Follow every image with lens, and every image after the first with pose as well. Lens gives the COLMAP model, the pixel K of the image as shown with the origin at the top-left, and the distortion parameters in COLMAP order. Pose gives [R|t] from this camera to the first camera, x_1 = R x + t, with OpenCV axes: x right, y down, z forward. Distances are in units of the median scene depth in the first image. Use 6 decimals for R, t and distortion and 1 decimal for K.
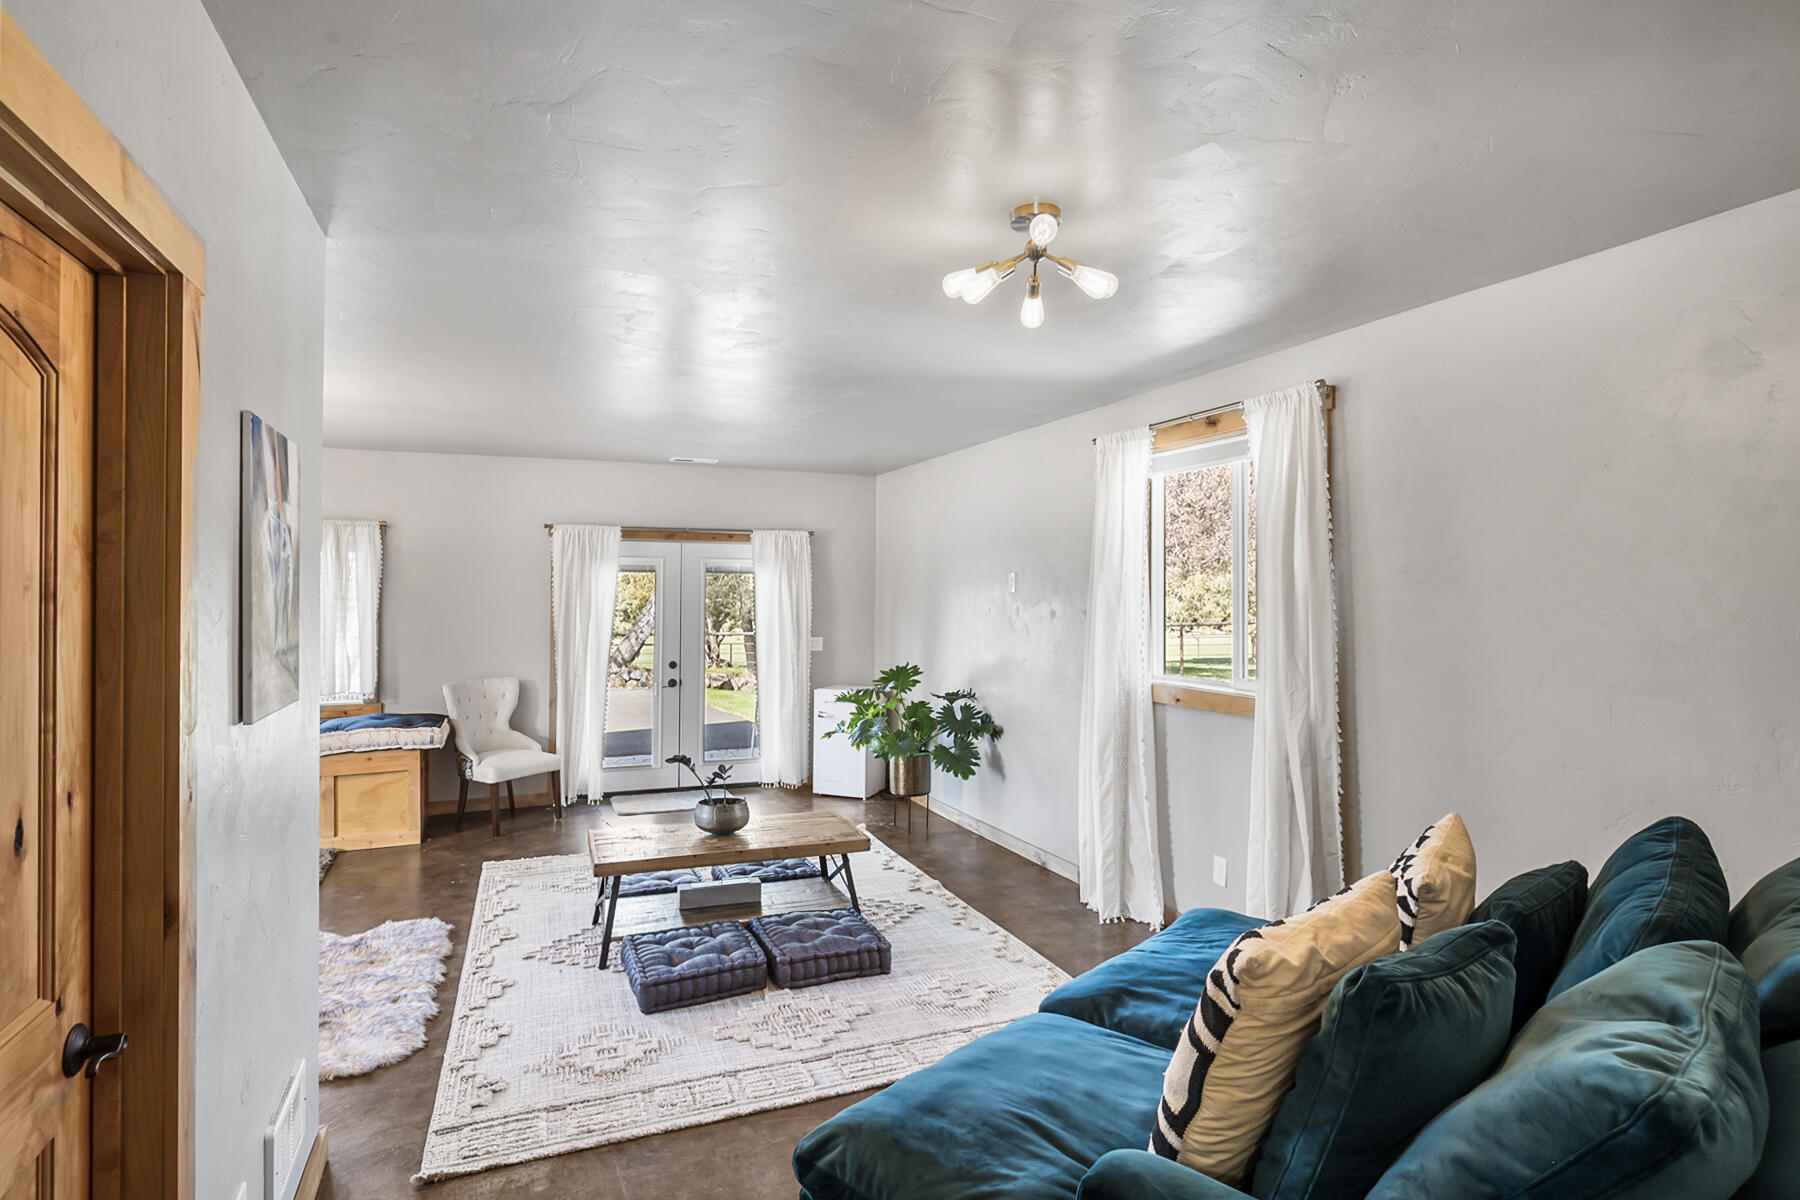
lens RADIAL K [[907.3, 0, 901.2], [0, 907.3, 603.2], [0, 0, 1]] dist [-0.022879, 0.011341]
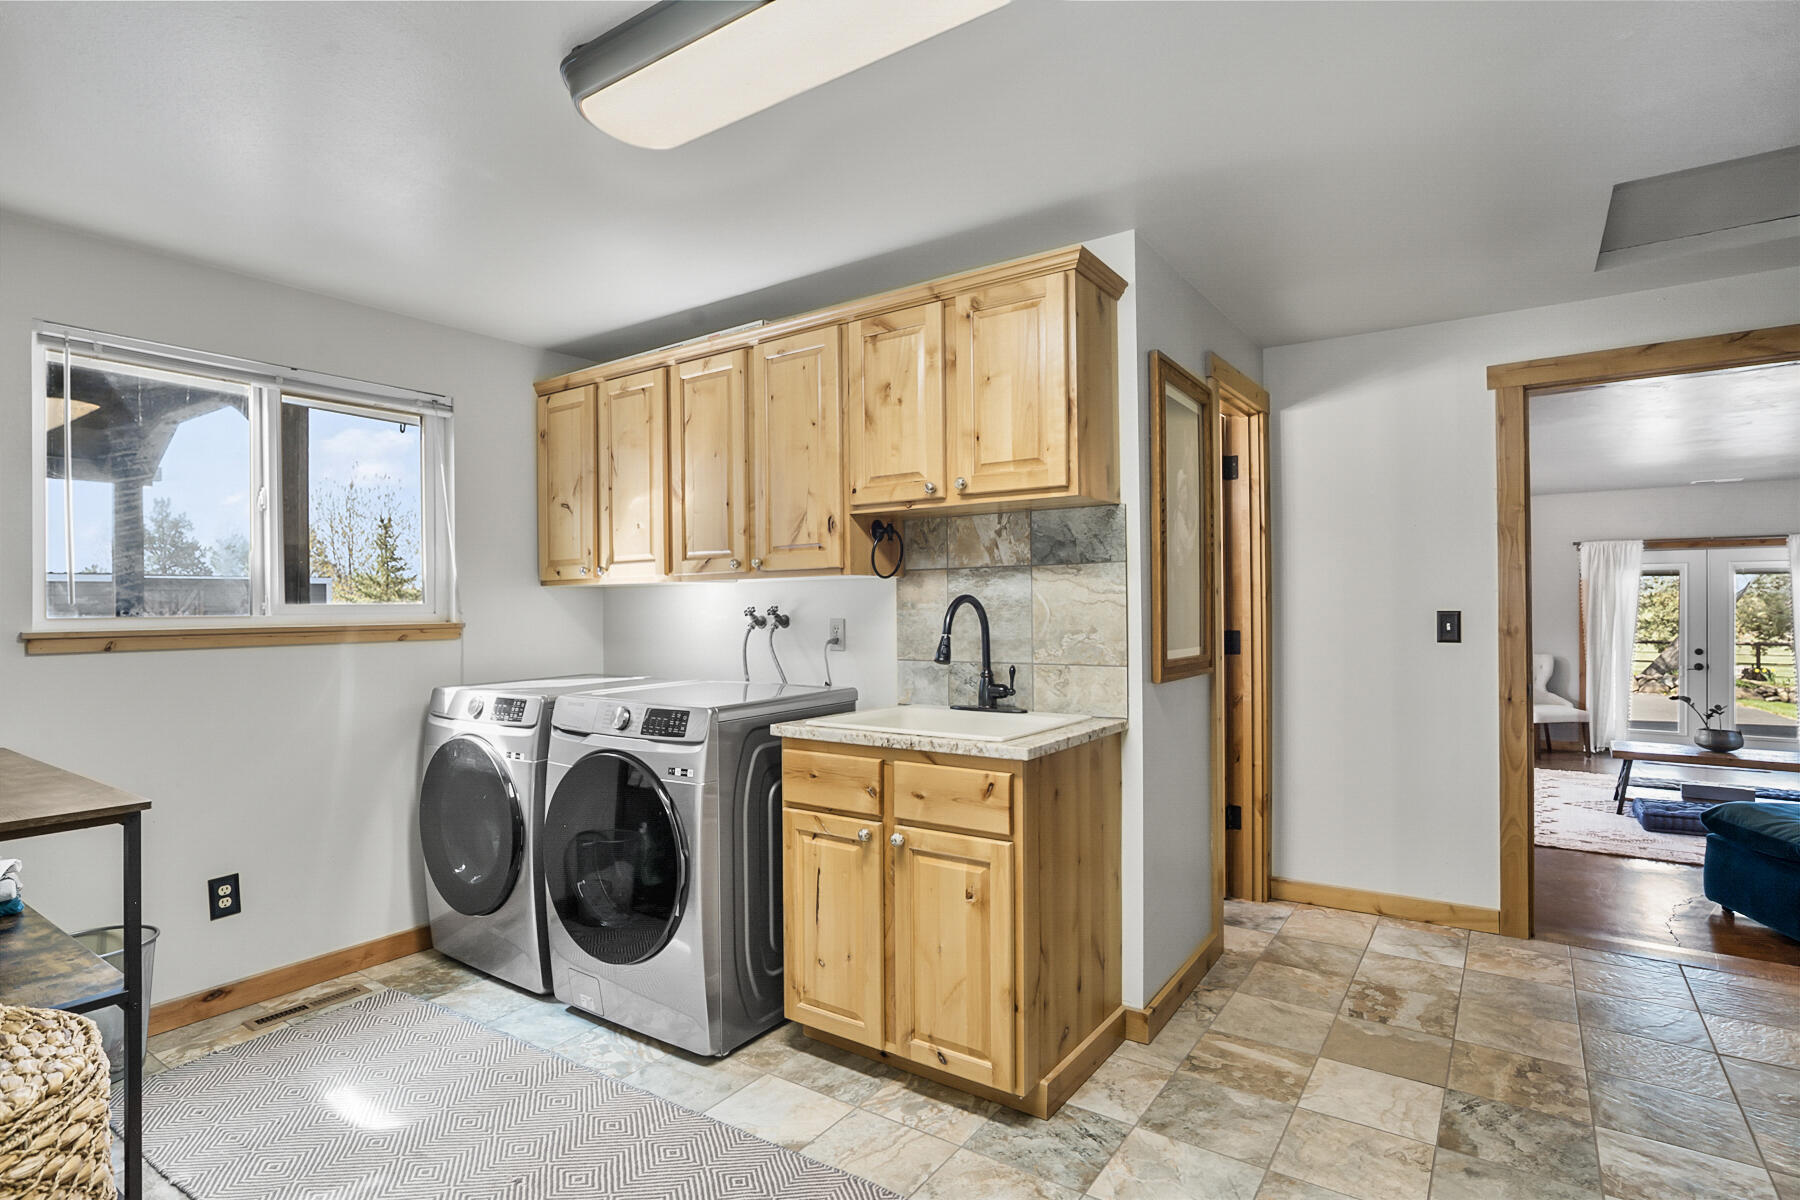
lens RADIAL K [[907.3, 0, 901.2], [0, 907.3, 603.2], [0, 0, 1]] dist [-0.022879, 0.011341]
pose [[0.528338, -0.015054, -0.848901, 0.219820], [0.003374, 0.999872, -0.015631, 0.021196], [0.849027, 0.005395, 0.528321, -0.577759]]
